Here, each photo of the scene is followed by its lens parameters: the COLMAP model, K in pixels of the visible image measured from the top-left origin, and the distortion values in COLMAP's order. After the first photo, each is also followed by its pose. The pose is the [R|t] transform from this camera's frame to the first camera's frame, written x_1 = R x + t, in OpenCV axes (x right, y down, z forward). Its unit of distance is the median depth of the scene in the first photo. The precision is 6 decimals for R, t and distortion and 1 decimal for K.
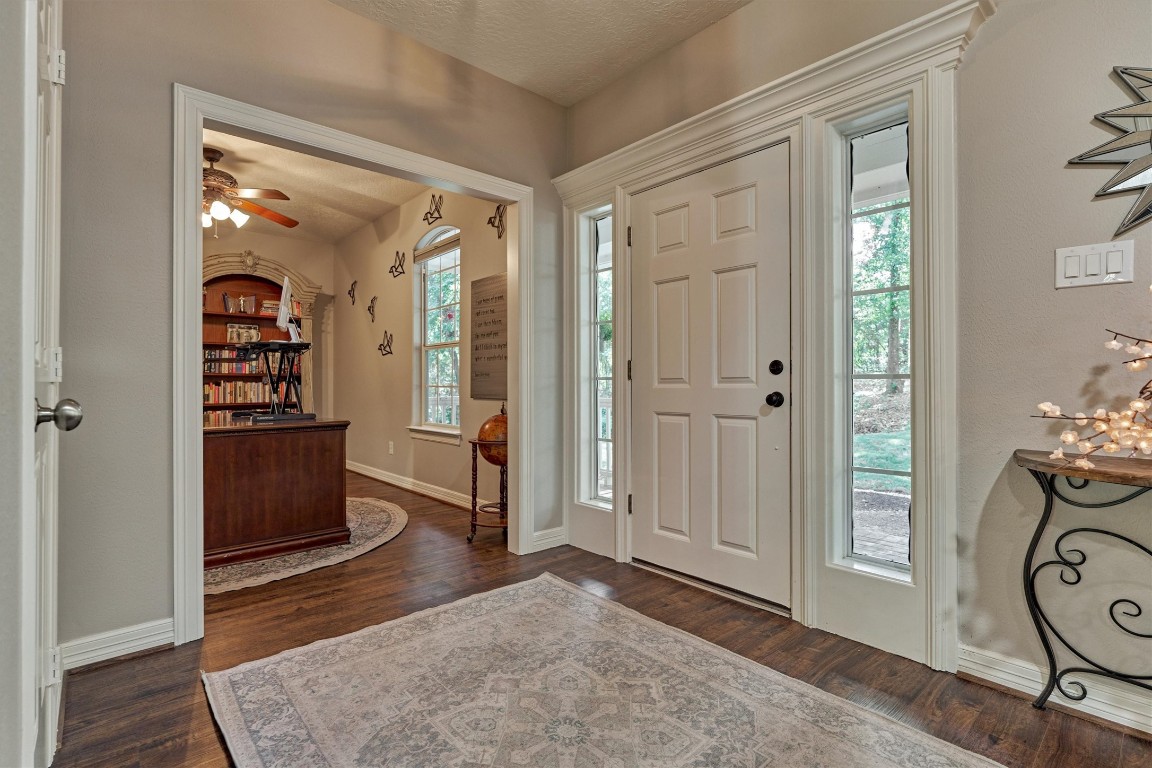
lens RADIAL K [[522.1, 0, 582.7], [0, 522.1, 383.6], [0, 0, 1]] dist [-0.003416, -0.000546]
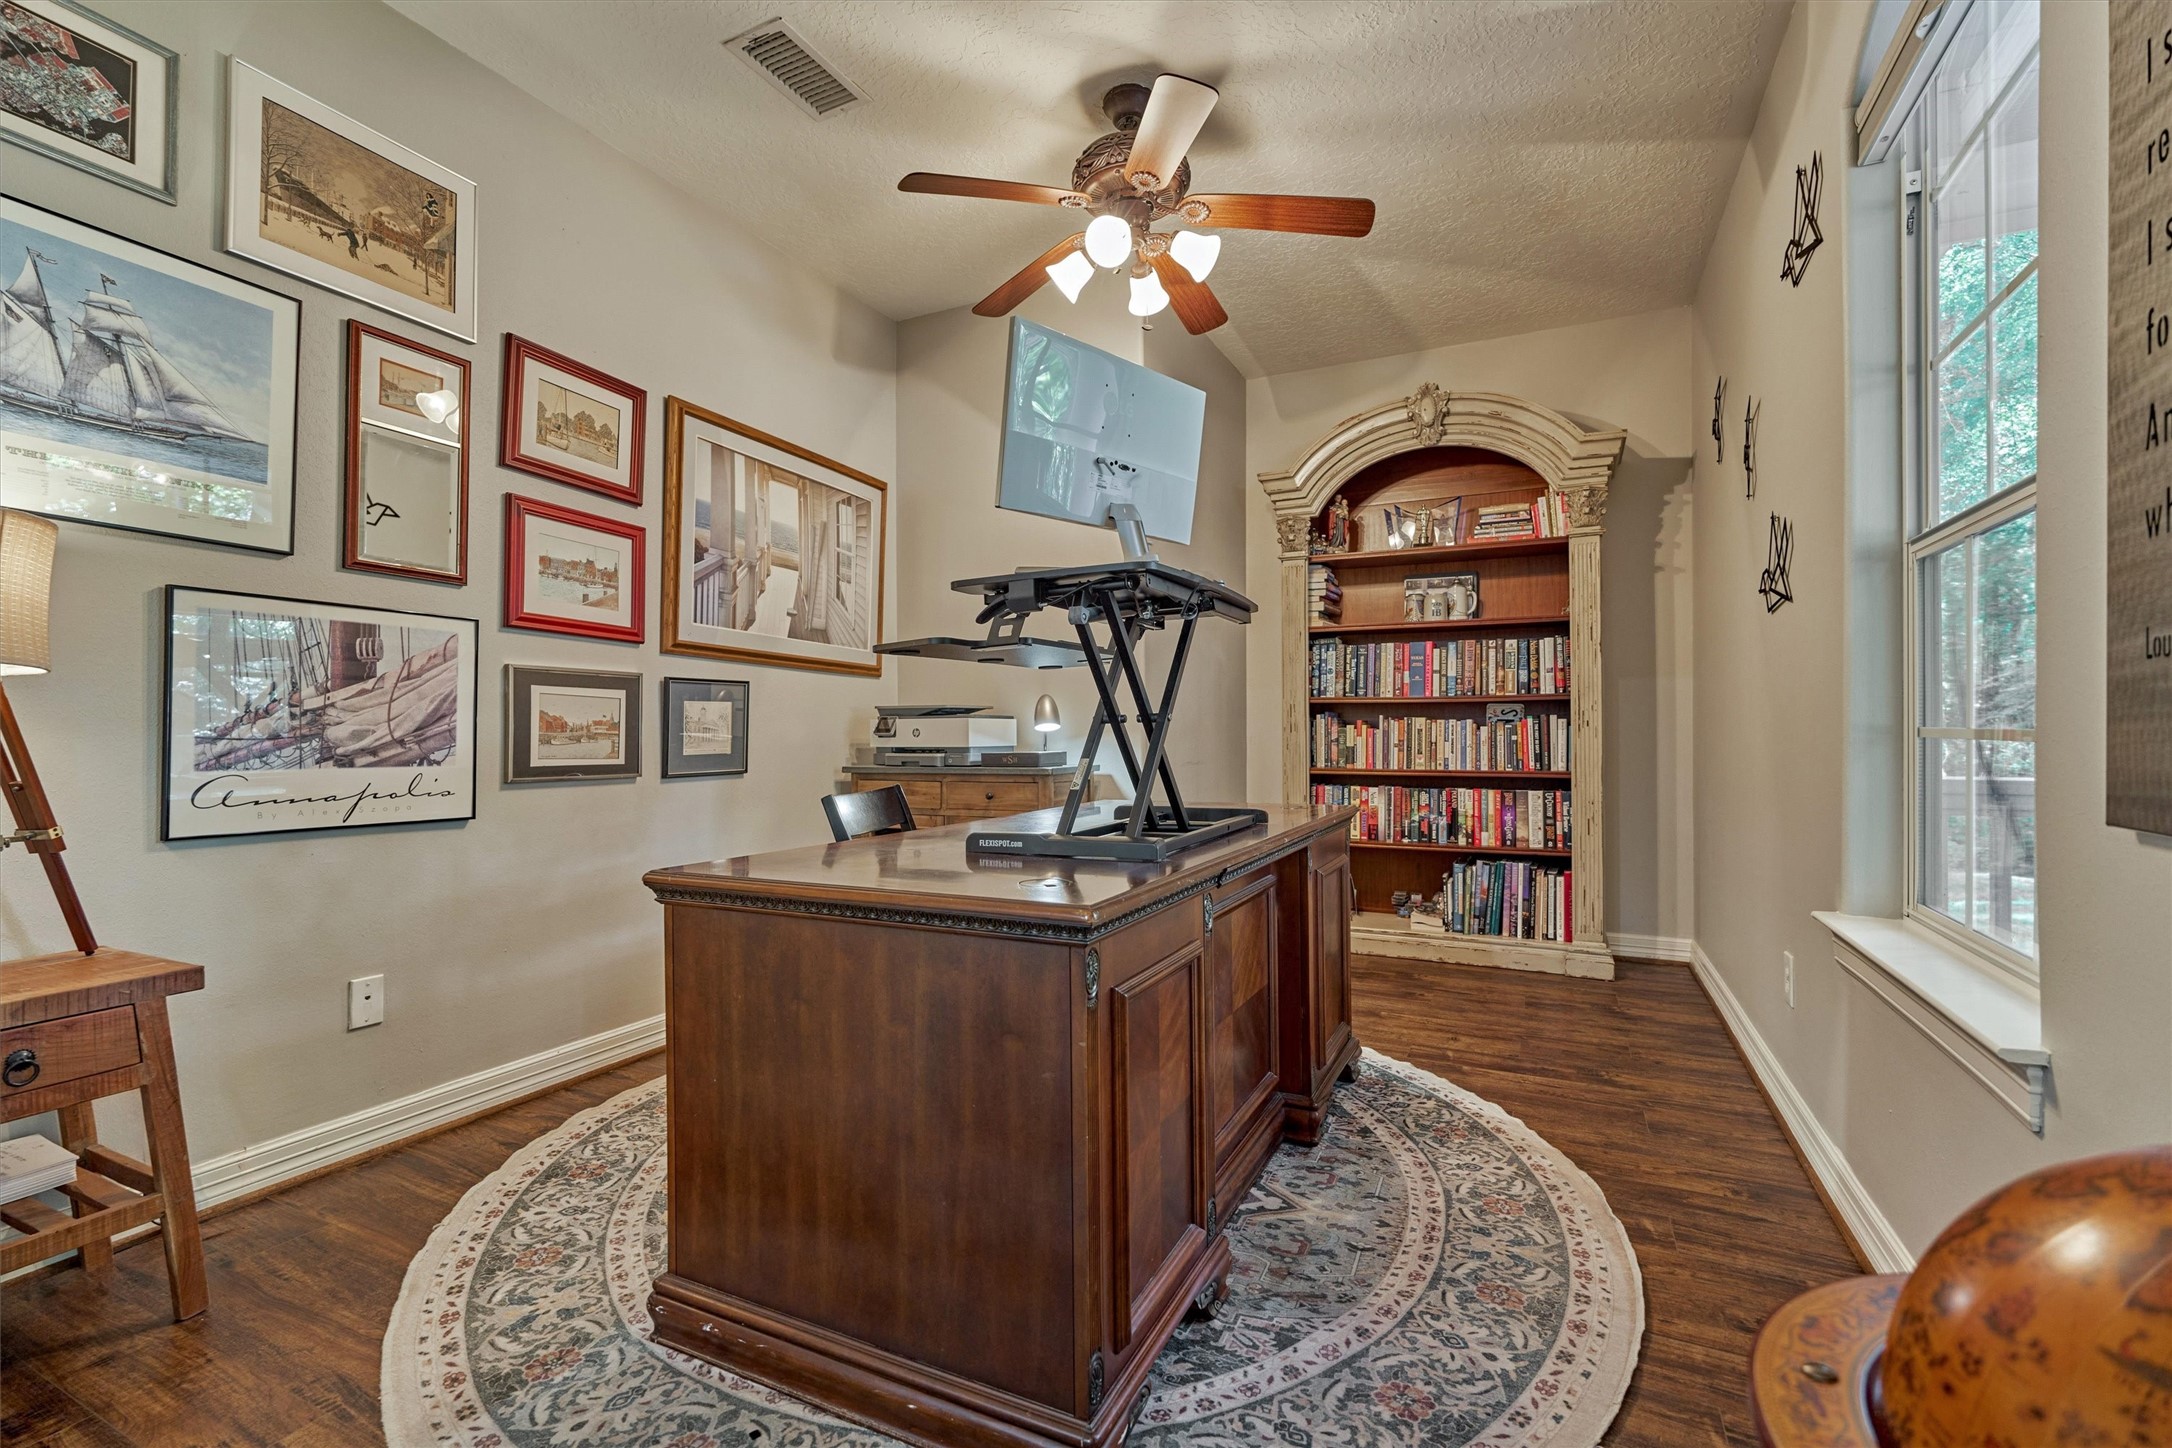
lens RADIAL K [[956.4, 0, 1072.0], [0, 956.4, 729.6], [0, 0, 1]] dist [-0.005318, 0.000113]
pose [[0.359754, 0.002590, -0.933044, -0.101032], [0.005146, 0.999975, 0.004761, 0.001014], [0.933033, -0.006514, 0.359732, 0.798658]]
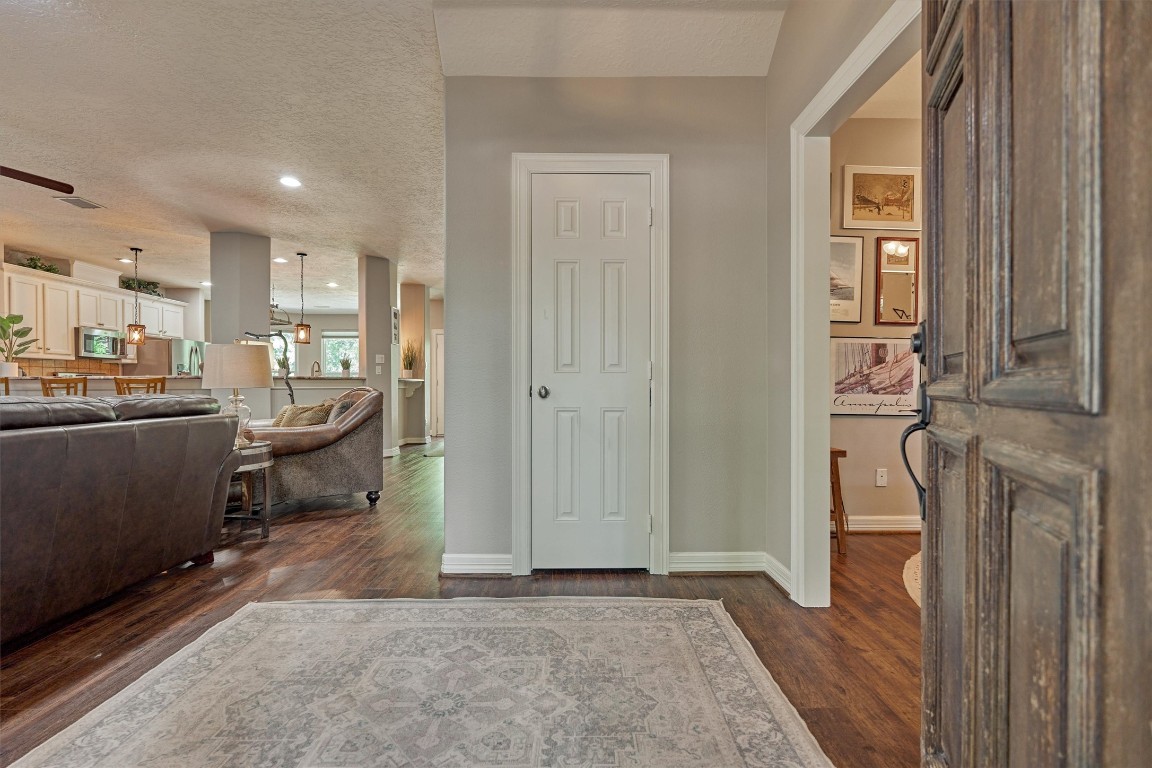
lens RADIAL K [[522.1, 0, 581.2], [0, 522.1, 385.2], [0, 0, 1]] dist [-0.003416, -0.000546]
pose [[-0.651459, 0.003620, -0.758675, 0.247513], [0.002424, 0.999993, 0.002691, 0.005357], [0.758680, -0.000086, -0.651463, 0.797397]]
